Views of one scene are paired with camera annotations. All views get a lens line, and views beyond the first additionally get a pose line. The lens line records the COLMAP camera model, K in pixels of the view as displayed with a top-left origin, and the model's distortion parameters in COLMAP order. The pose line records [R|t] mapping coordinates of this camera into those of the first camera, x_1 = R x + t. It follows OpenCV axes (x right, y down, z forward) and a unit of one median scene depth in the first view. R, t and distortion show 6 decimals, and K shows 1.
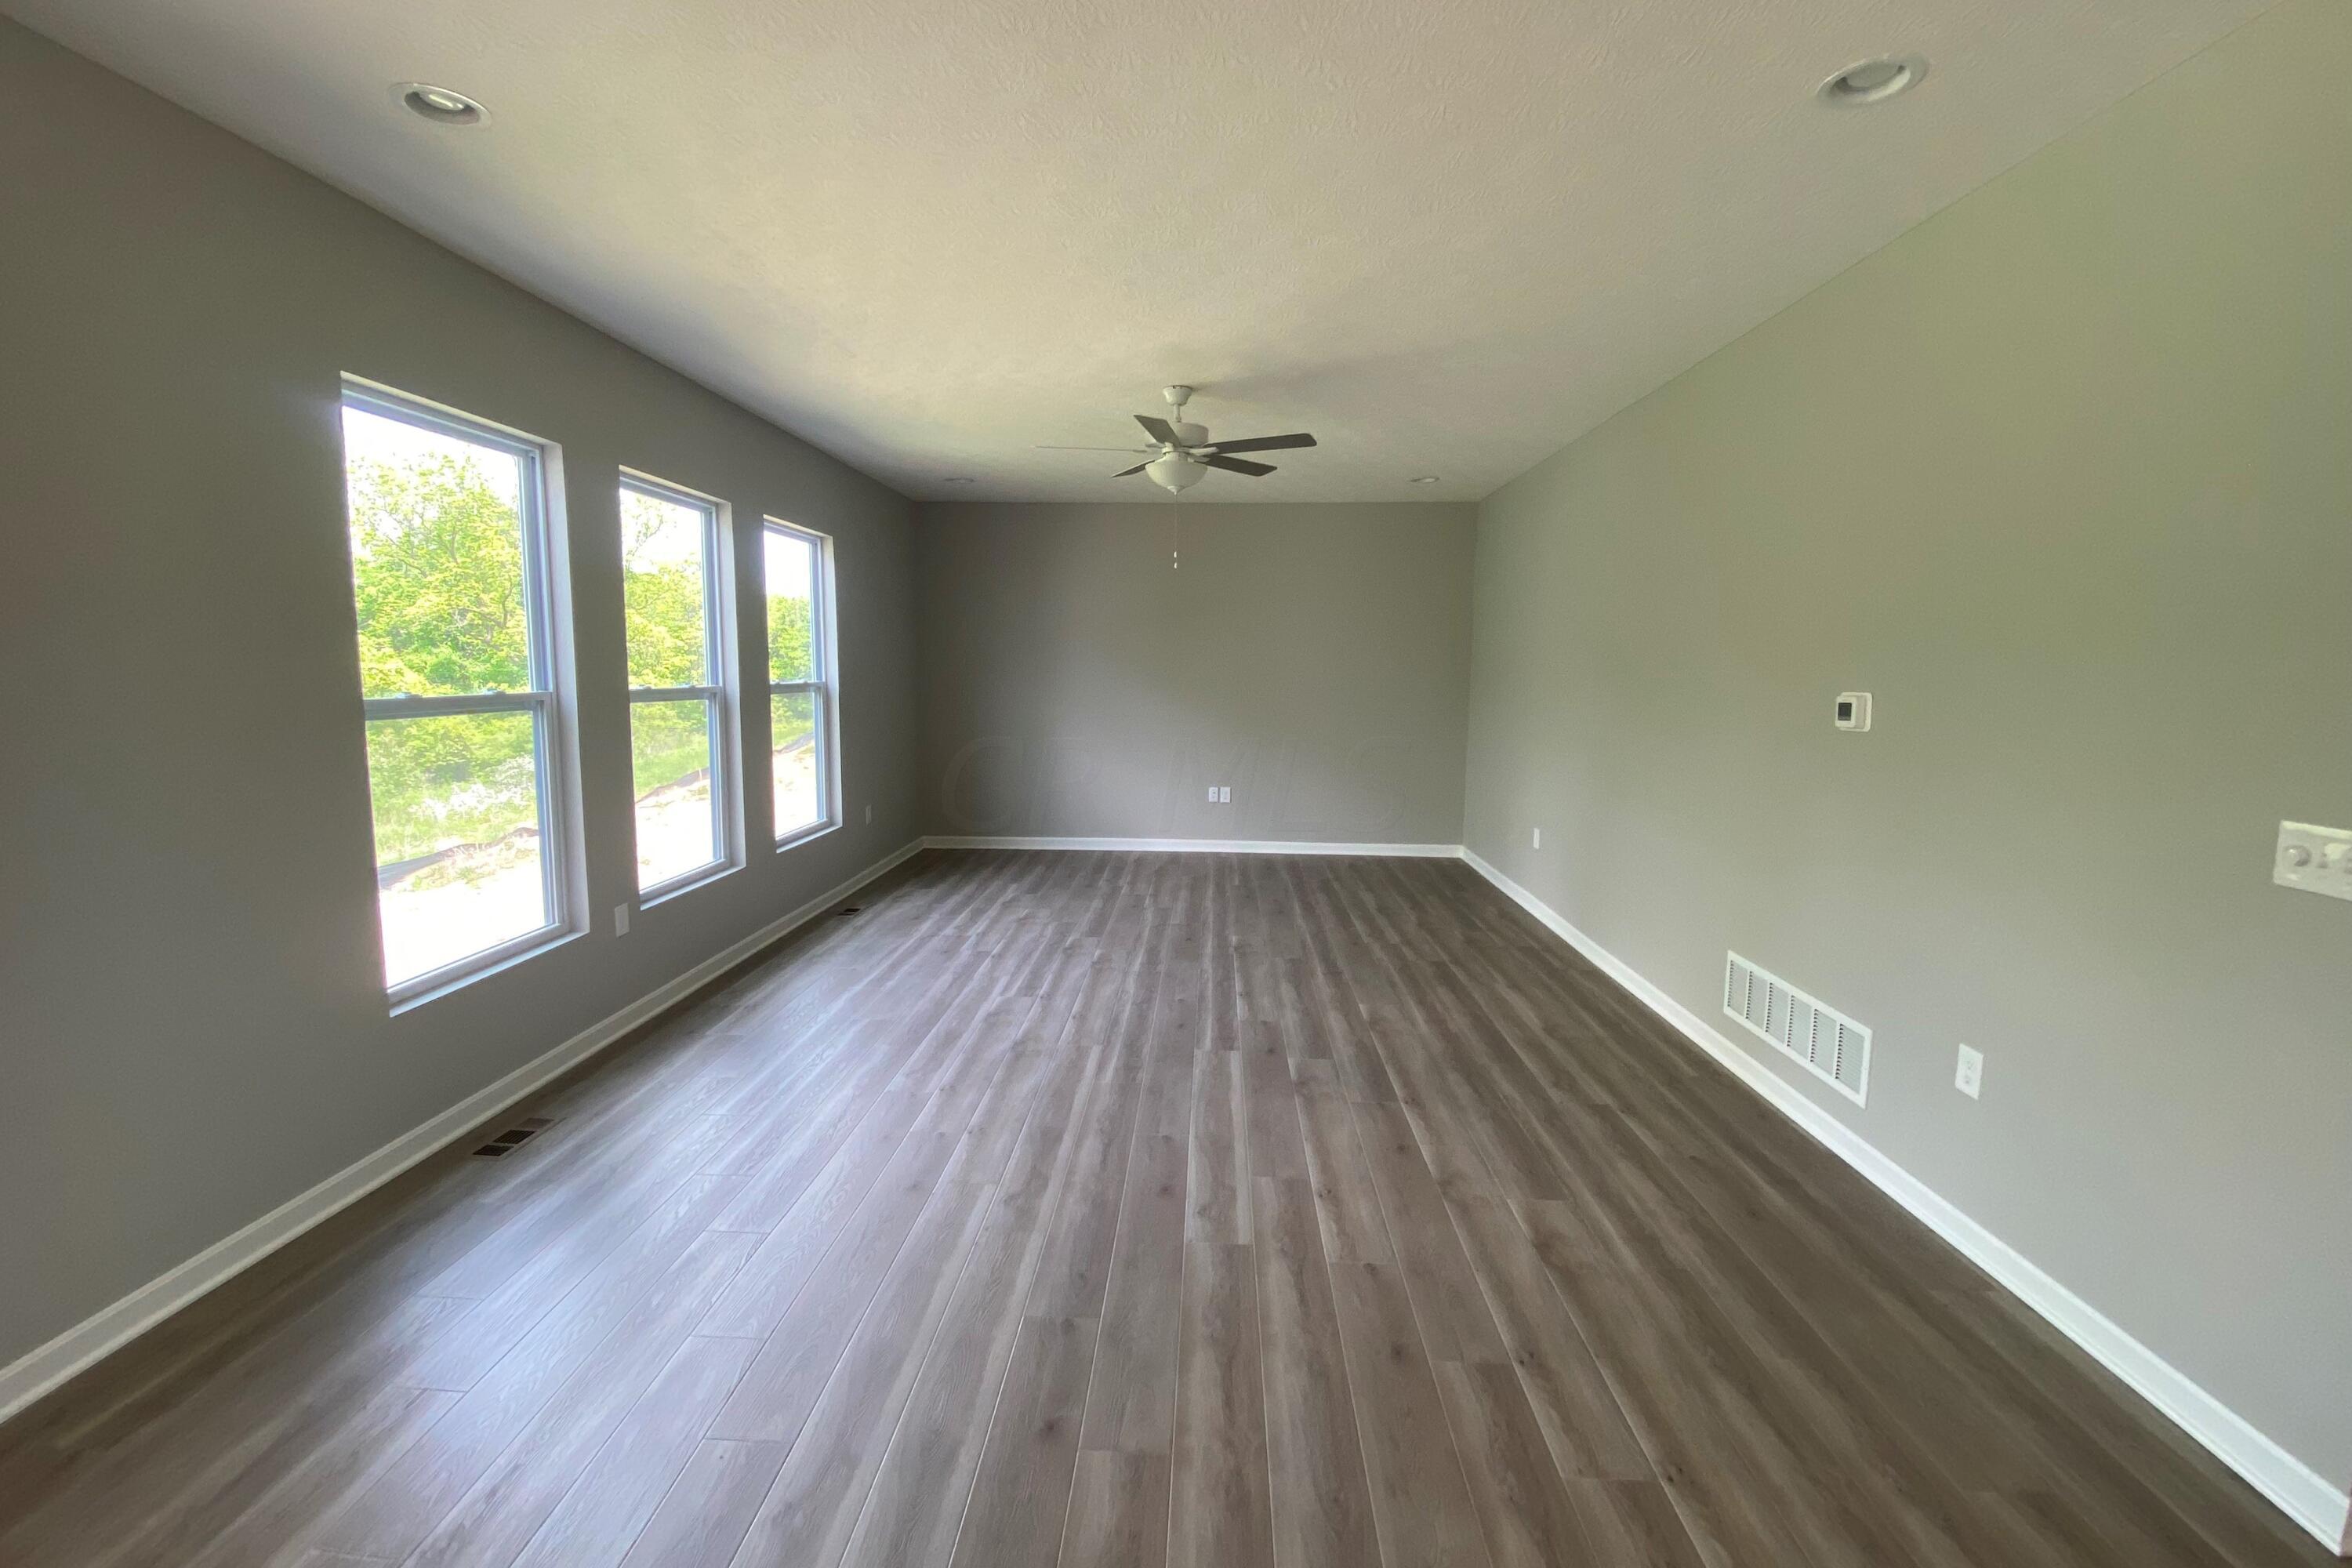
lens RADIAL K [[902.4, 0, 1182.2], [0, 902.4, 781.7], [0, 0, 1]] dist [0.076271, 0.000015]
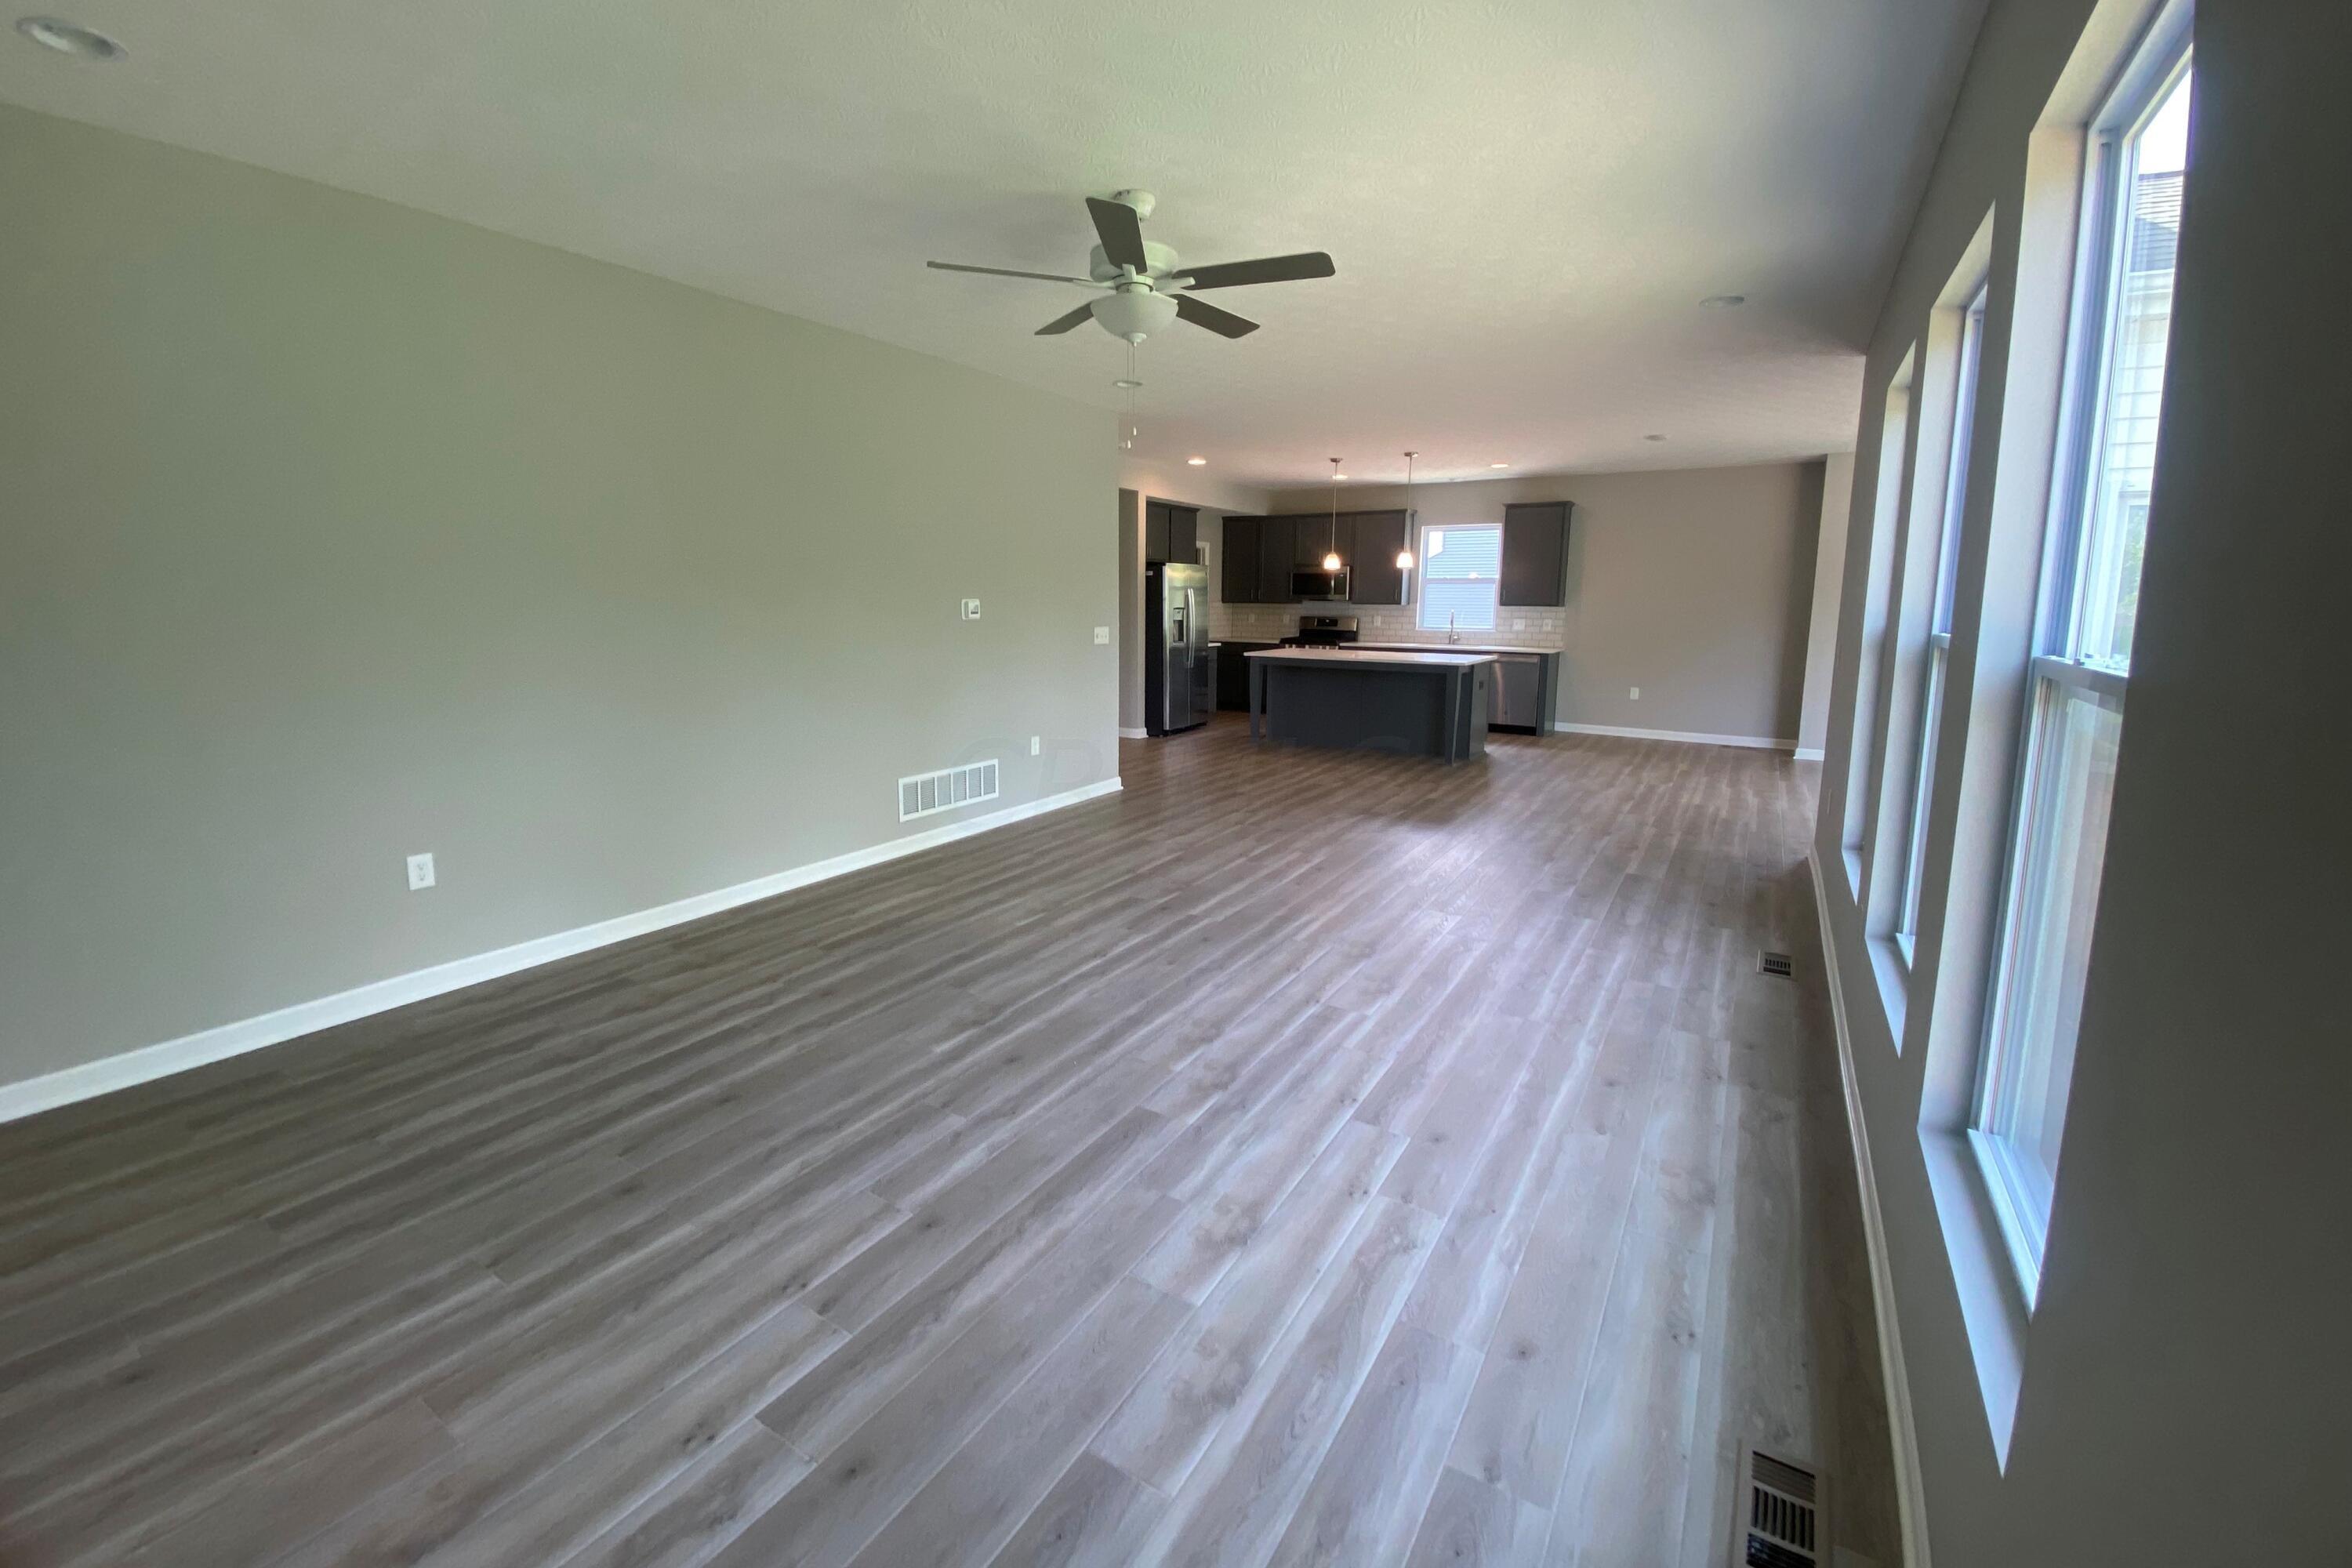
lens RADIAL K [[946.5, 0, 1149.3], [0, 946.5, 729.0], [0, 0, 1]] dist [-0.002441, -0.000517]
pose [[-0.854095, -0.083945, 0.513298, -0.437703], [0.055868, 0.966373, 0.251001, -0.213555], [-0.517107, 0.243055, -0.820685, 1.709126]]
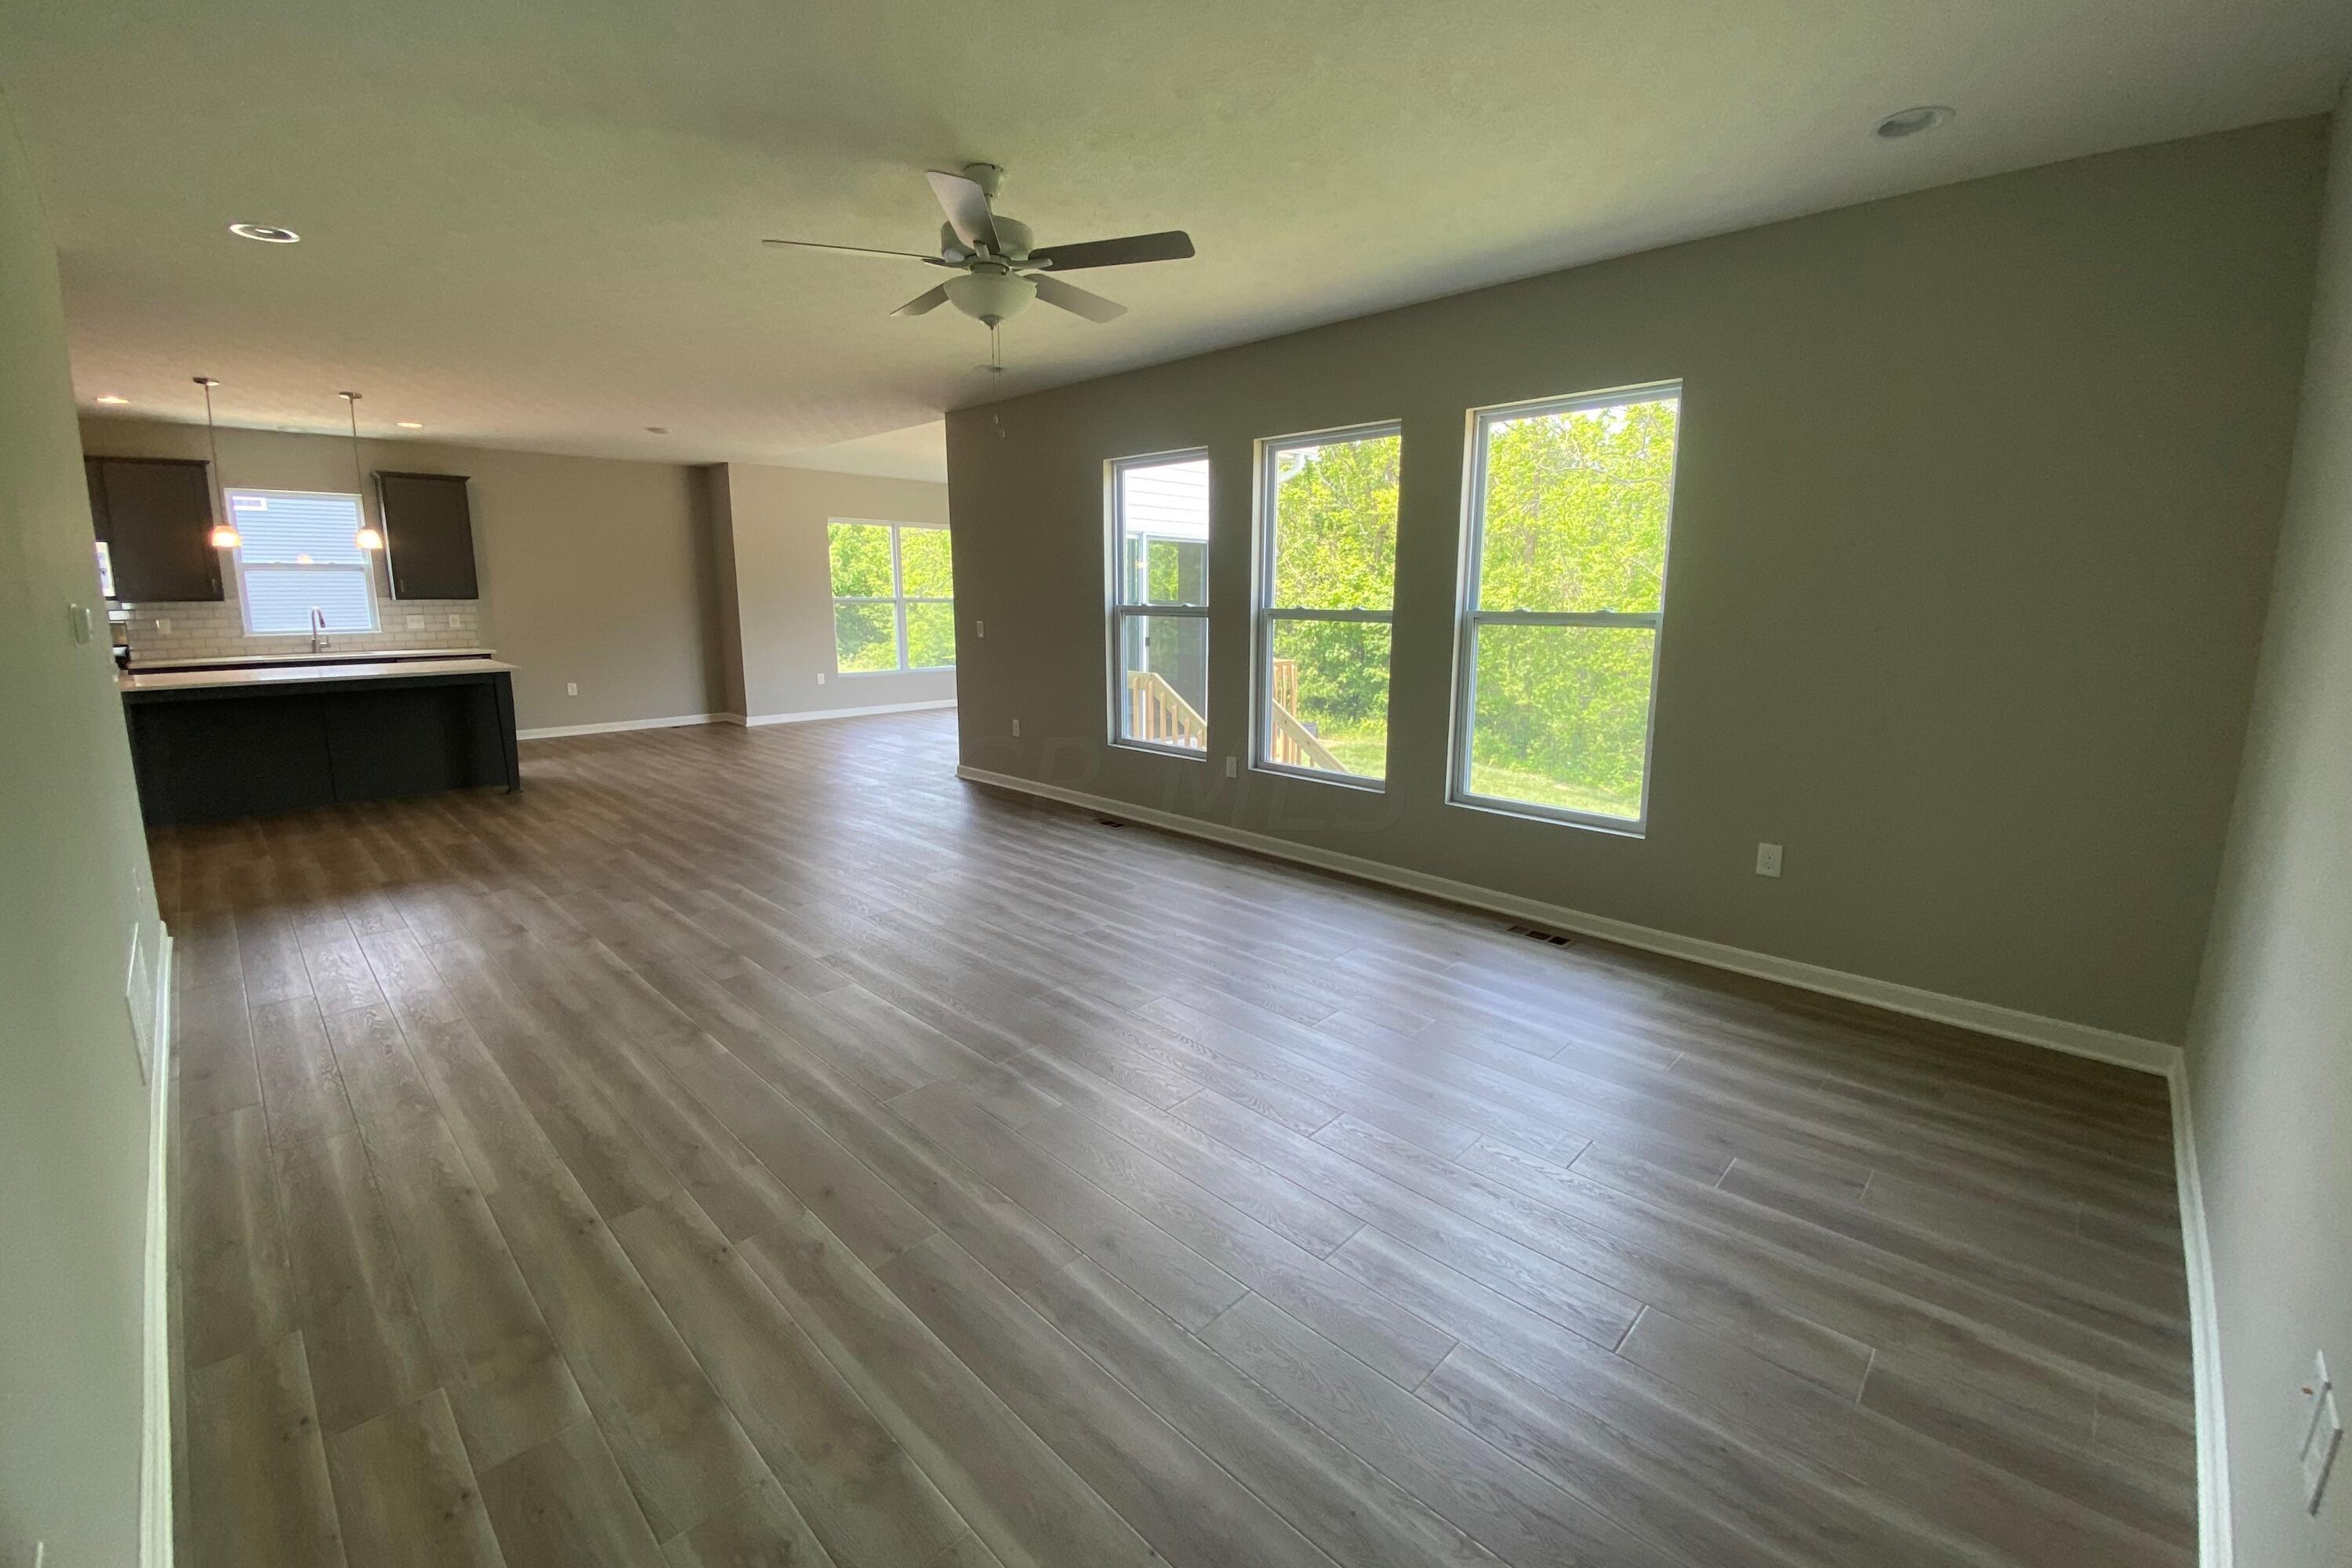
lens RADIAL K [[976.8, 0, 1164.5], [0, 976.8, 739.3], [0, 0, 1]] dist [0.026373, -0.020769]
pose [[-0.677176, 0.107578, -0.727915, 0.496256], [-0.097324, 0.967469, 0.233522, -0.205916], [0.729357, 0.228979, -0.644676, 1.682804]]
